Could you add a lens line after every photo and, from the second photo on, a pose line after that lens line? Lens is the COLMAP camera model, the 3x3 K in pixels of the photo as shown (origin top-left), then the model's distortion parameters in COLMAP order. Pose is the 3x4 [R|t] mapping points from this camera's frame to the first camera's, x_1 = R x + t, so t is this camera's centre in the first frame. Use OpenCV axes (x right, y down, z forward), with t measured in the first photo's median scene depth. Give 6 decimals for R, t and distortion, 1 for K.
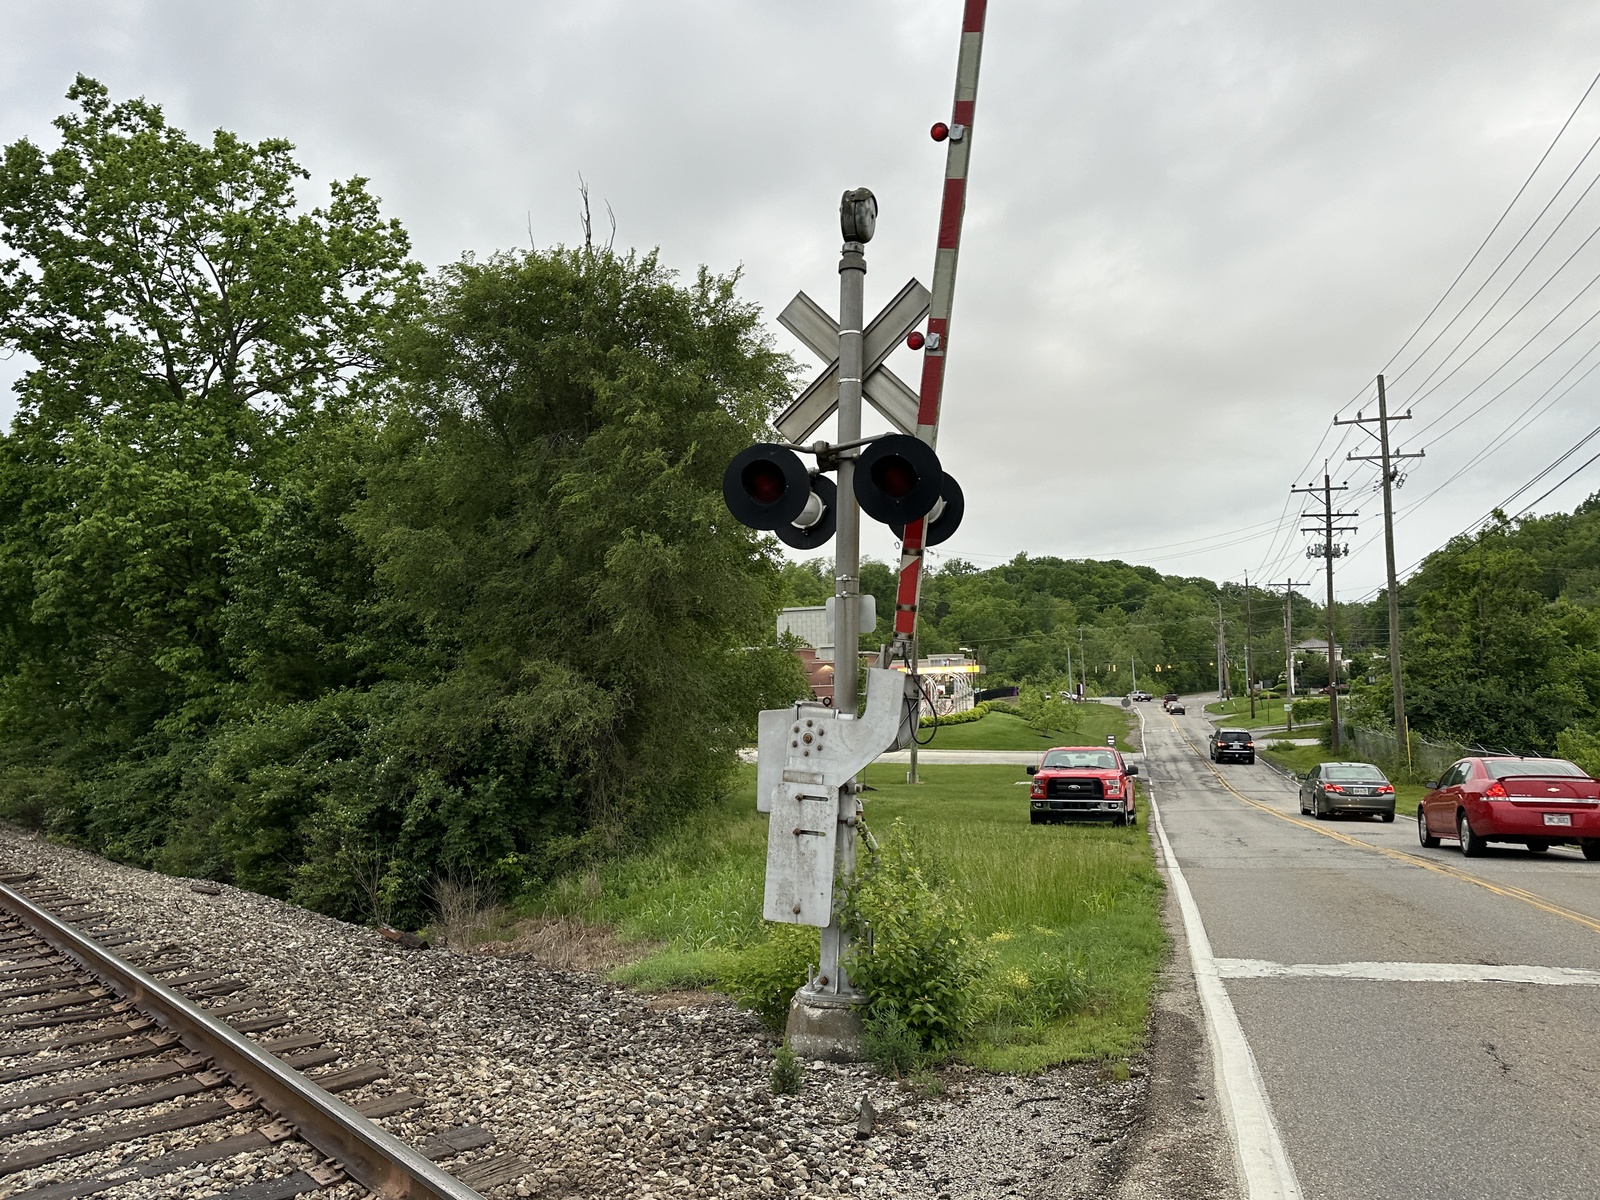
lens RADIAL K [[1219.6, 0, 800.0], [0, 1219.6, 600.0], [0, 0, 1]] dist [0.120748, -0.131346]
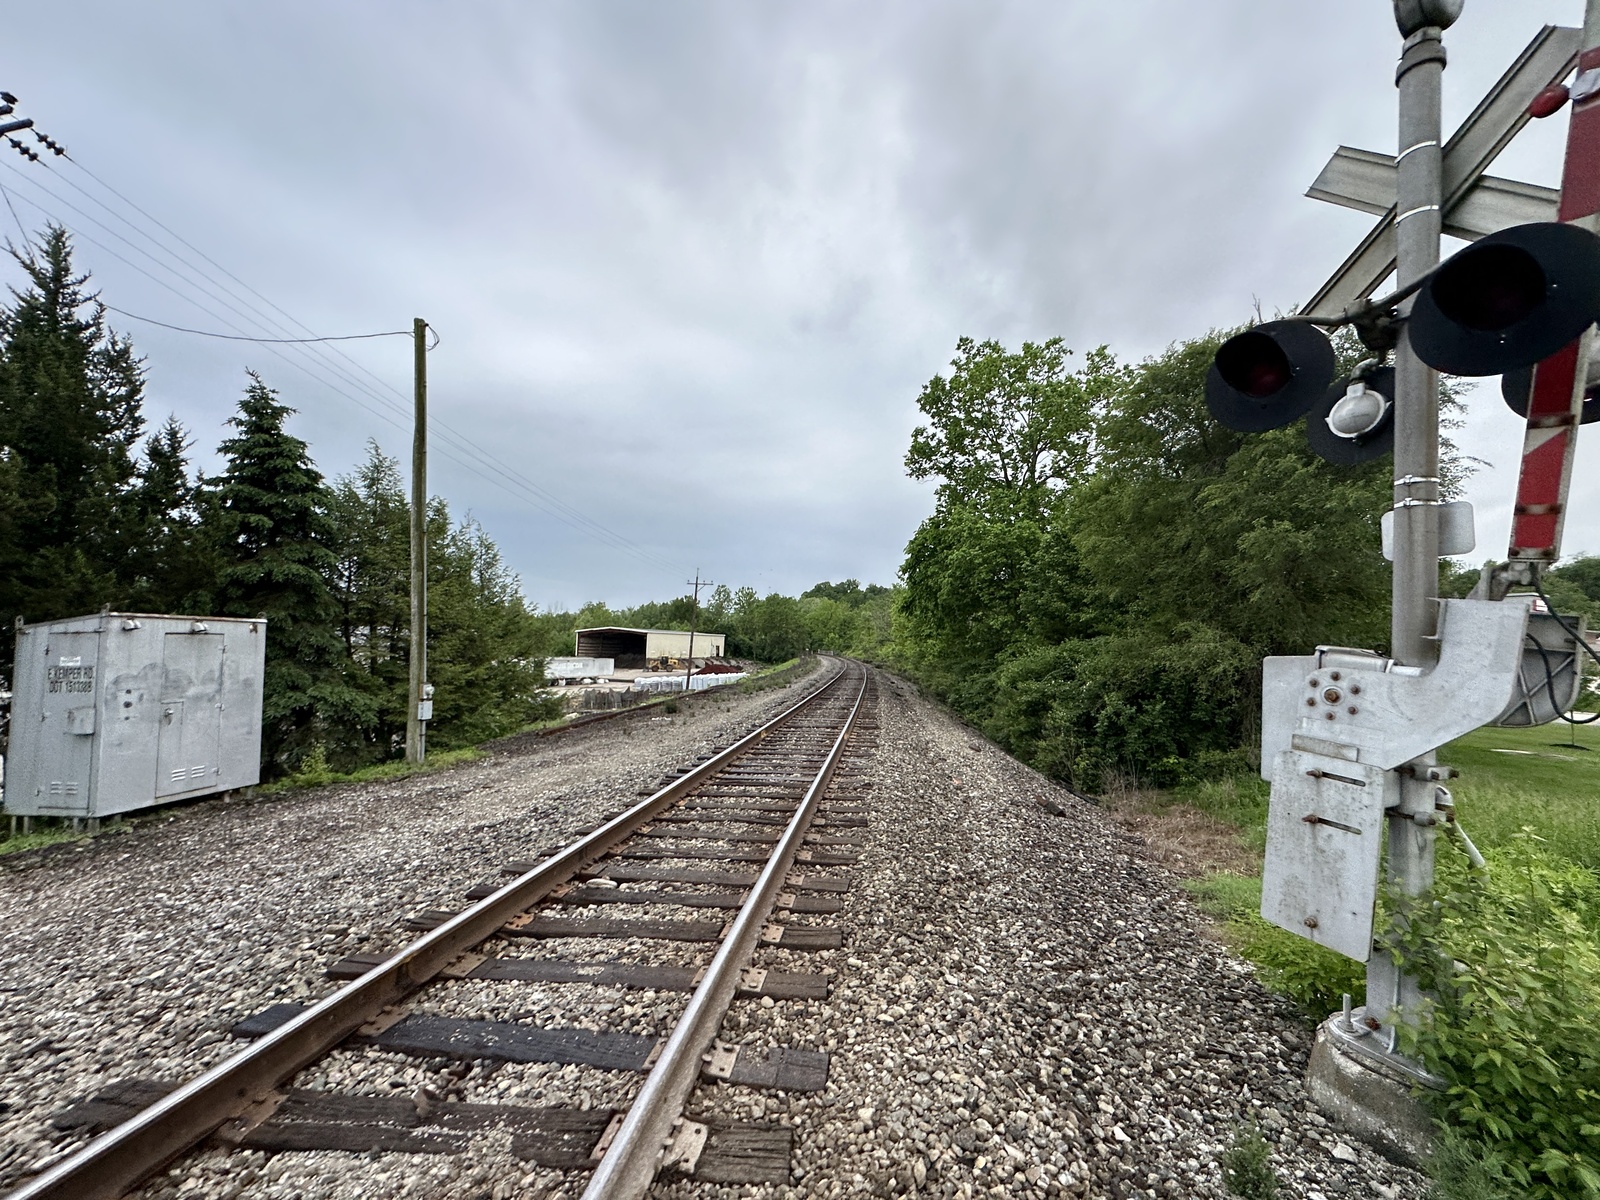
lens RADIAL K [[638.0, 0, 800.0], [0, 638.0, 600.0], [0, 0, 1]] dist [-0.003656, -0.000281]
pose [[0.671501, -0.014144, -0.740868, 0.026420], [0.017713, 0.999839, -0.003033, 0.017513], [0.740792, -0.011086, 0.671643, 0.174040]]
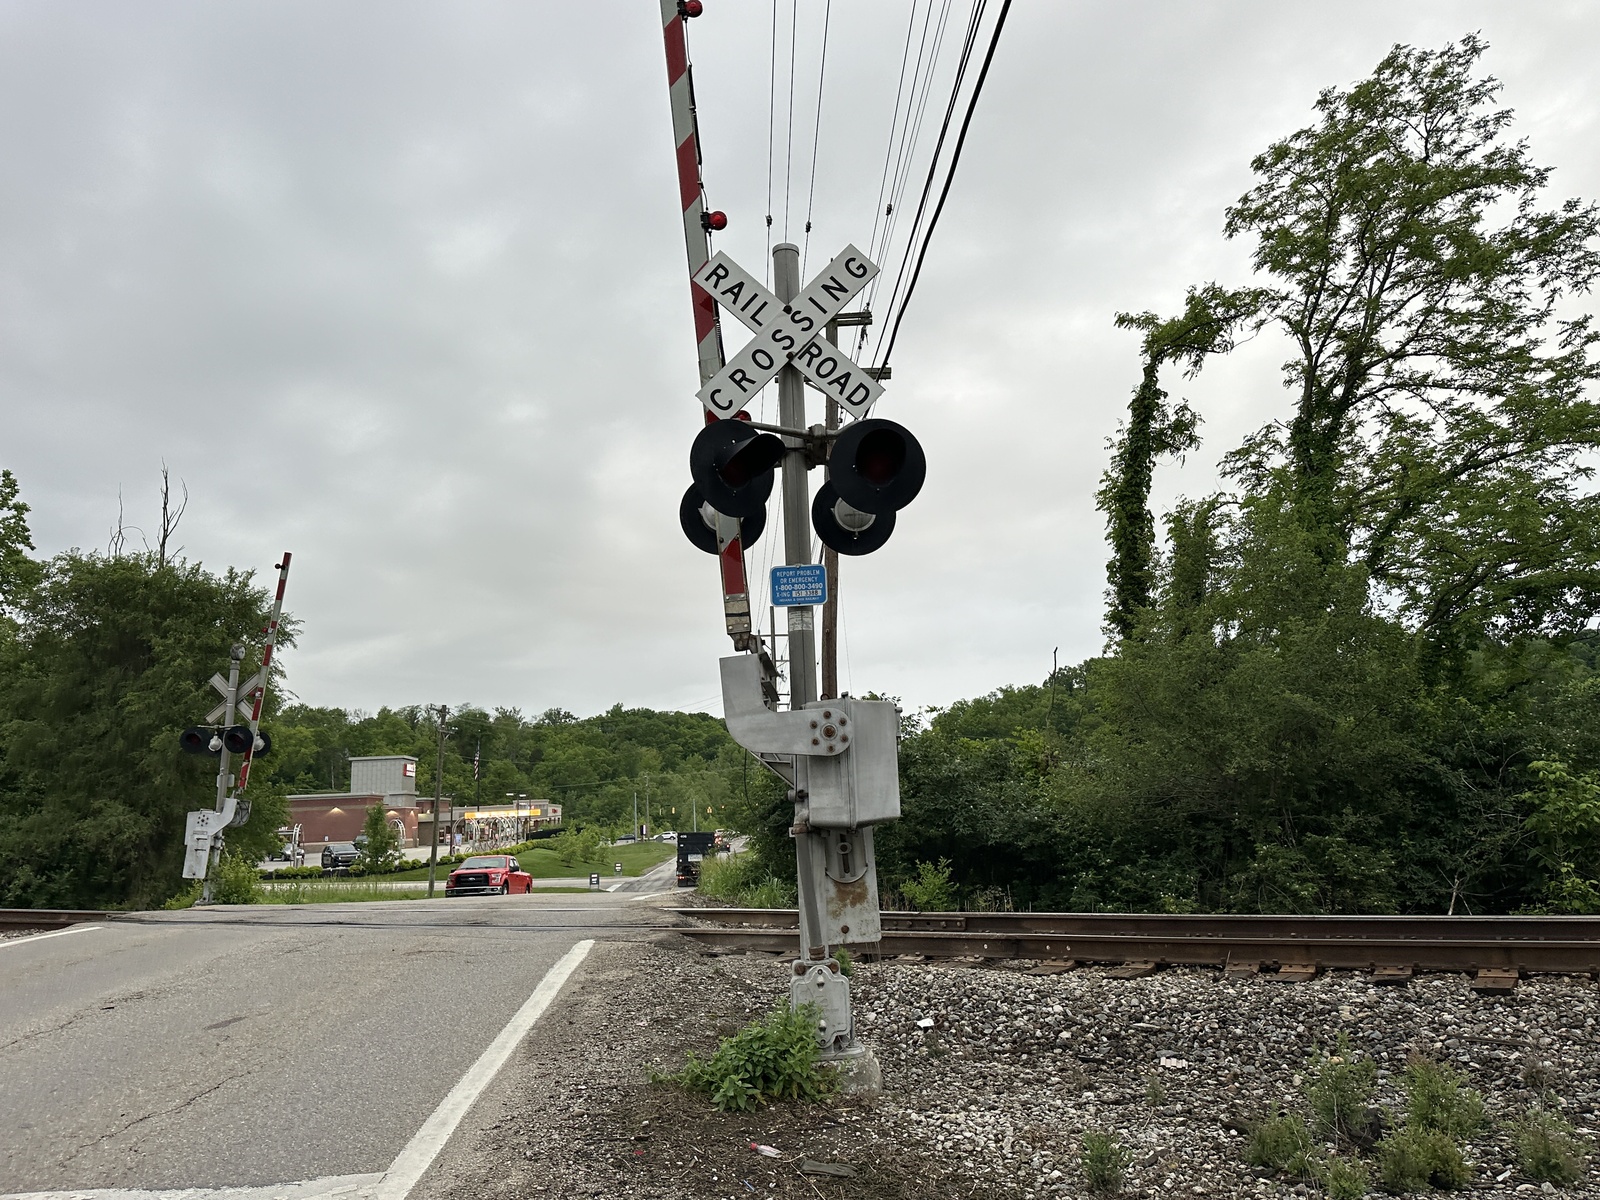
lens RADIAL K [[1157.5, 0, 790.3], [0, 1157.5, 613.9], [0, 0, 1]] dist [0.051422, -0.065921]
pose [[0.947710, 0.051680, 0.314919, 0.165024], [-0.015165, 0.992979, -0.117317, -0.031791], [-0.318771, 0.106407, 0.941840, -0.849314]]
